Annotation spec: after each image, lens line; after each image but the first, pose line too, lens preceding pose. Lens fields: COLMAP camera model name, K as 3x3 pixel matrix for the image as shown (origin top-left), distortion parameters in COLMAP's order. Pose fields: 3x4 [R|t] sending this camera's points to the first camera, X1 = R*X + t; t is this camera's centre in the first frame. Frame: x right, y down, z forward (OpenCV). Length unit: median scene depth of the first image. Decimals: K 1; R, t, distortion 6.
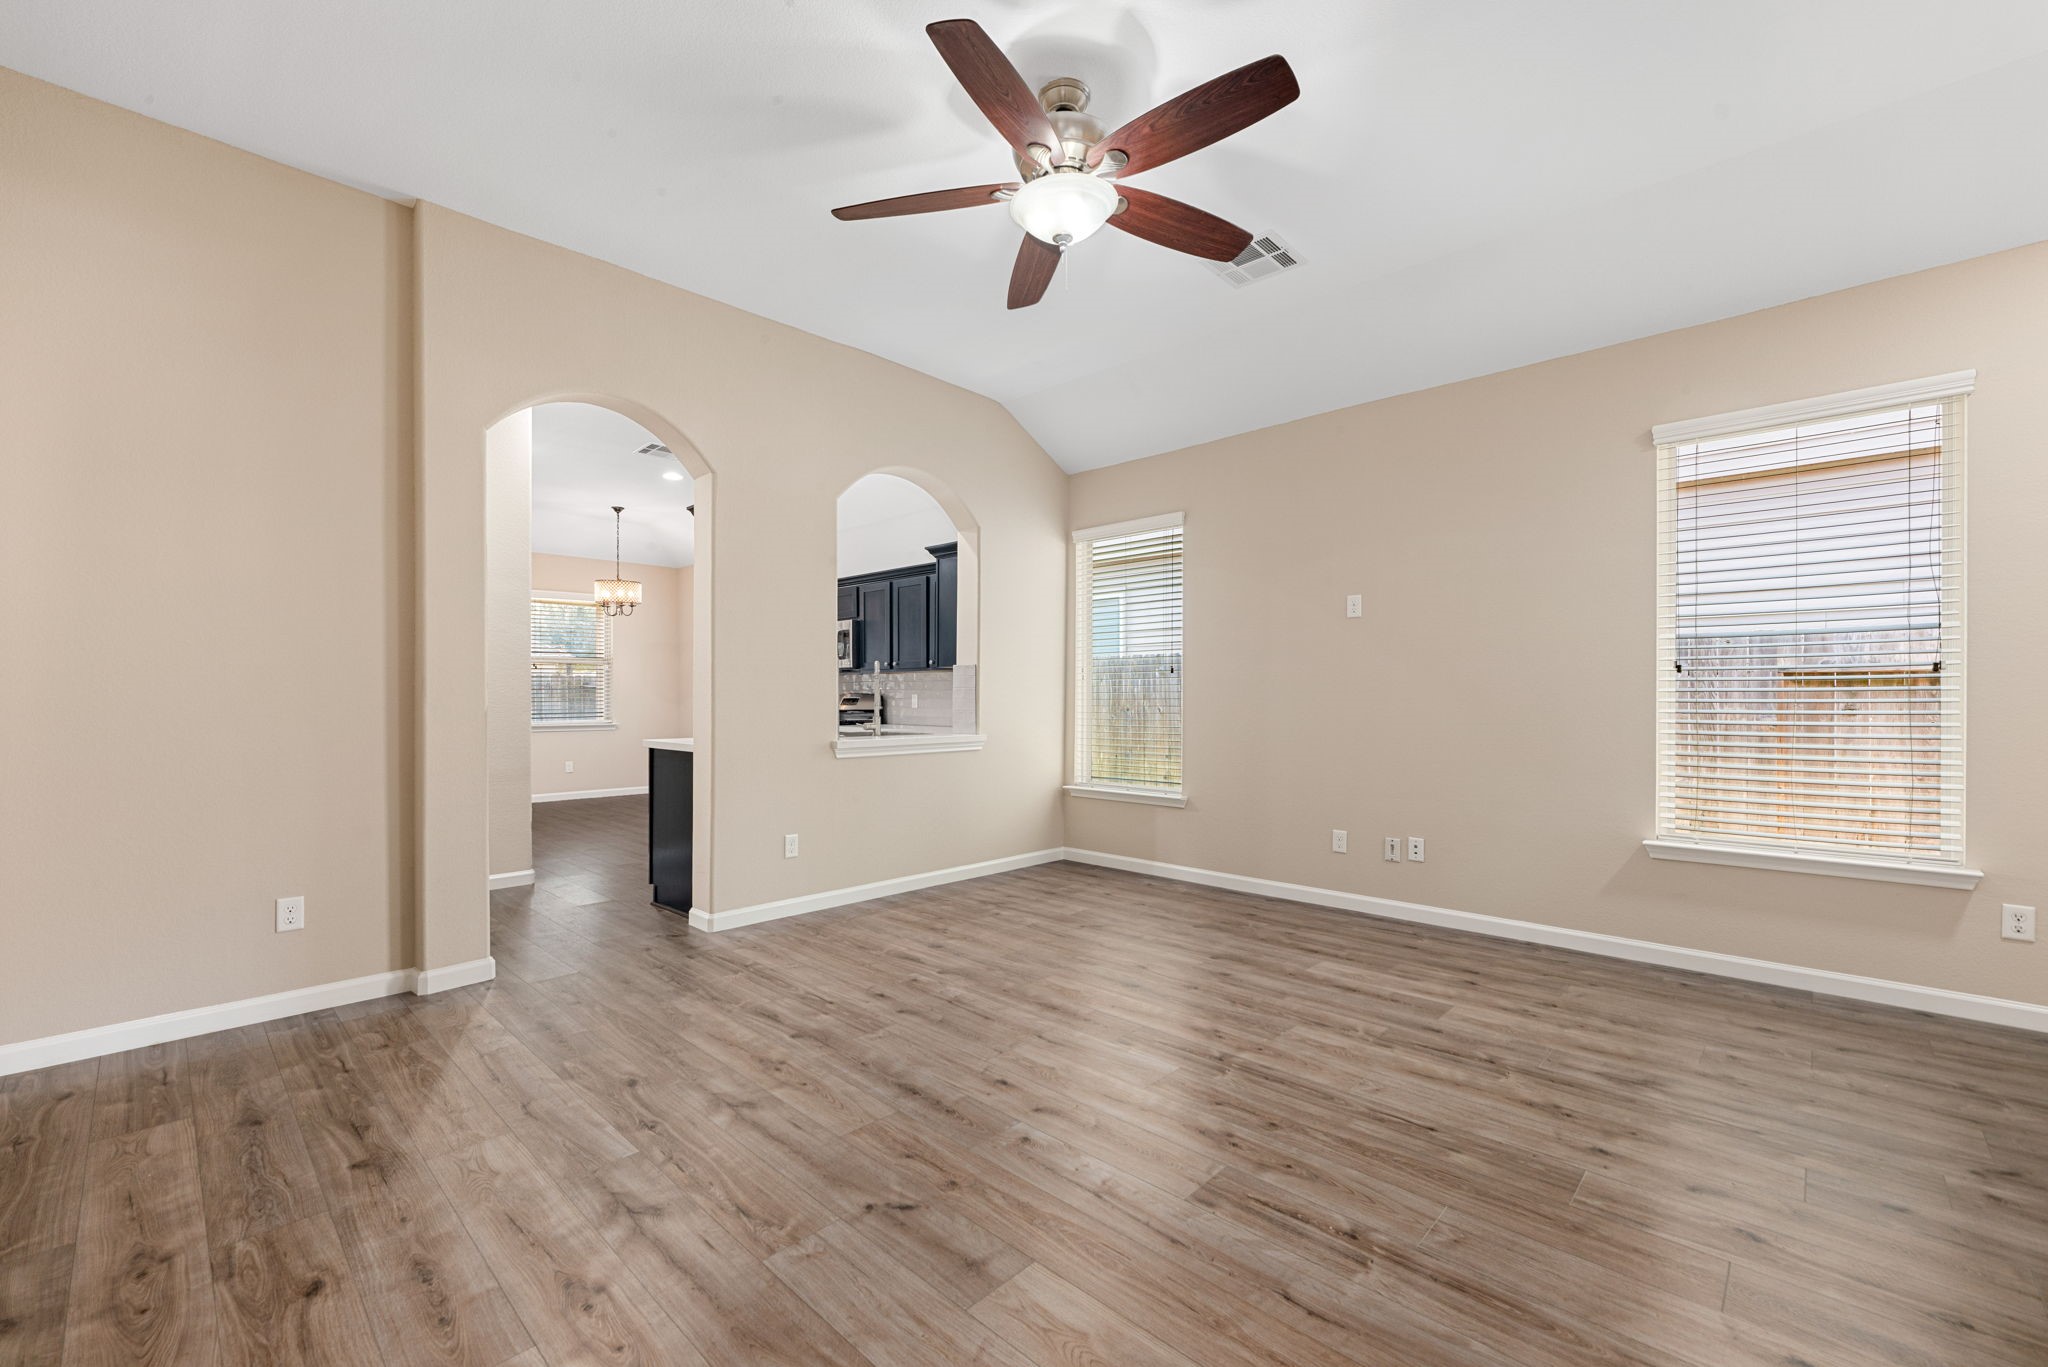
lens RADIAL K [[835.9, 0, 1014.5], [0, 835.9, 669.9], [0, 0, 1]] dist [0.001063, -0.000420]
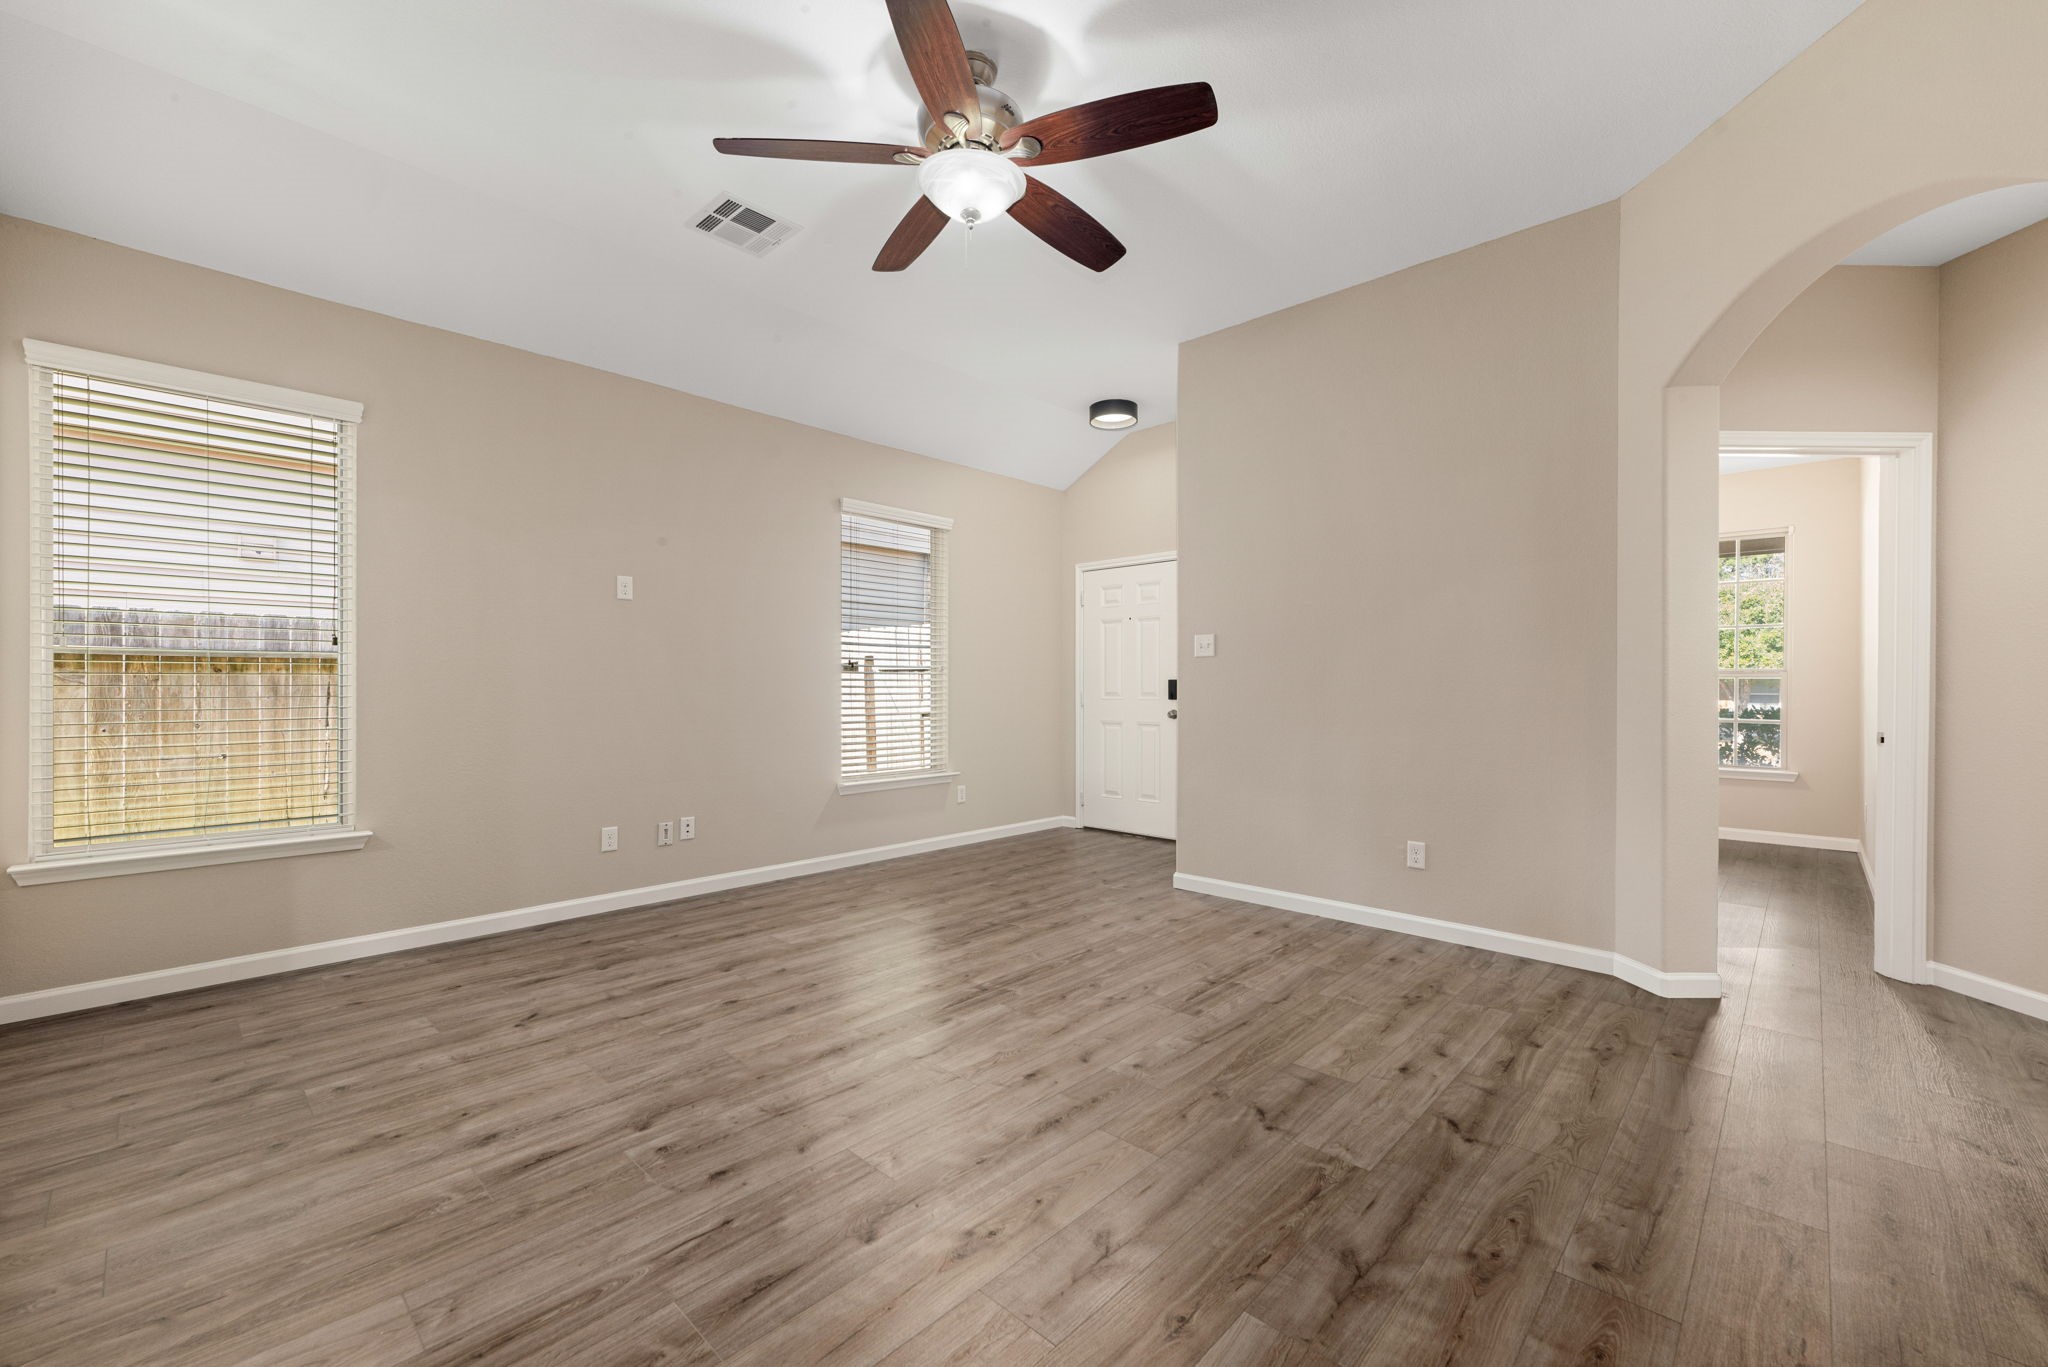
lens RADIAL K [[835.9, 0, 1014.5], [0, 835.9, 669.9], [0, 0, 1]] dist [0.001063, -0.000420]
pose [[-0.007034, 0.019253, 0.999790, -0.806077], [-0.035184, 0.999191, -0.019489, 0.029287], [-0.999356, -0.035313, -0.006351, 0.835546]]
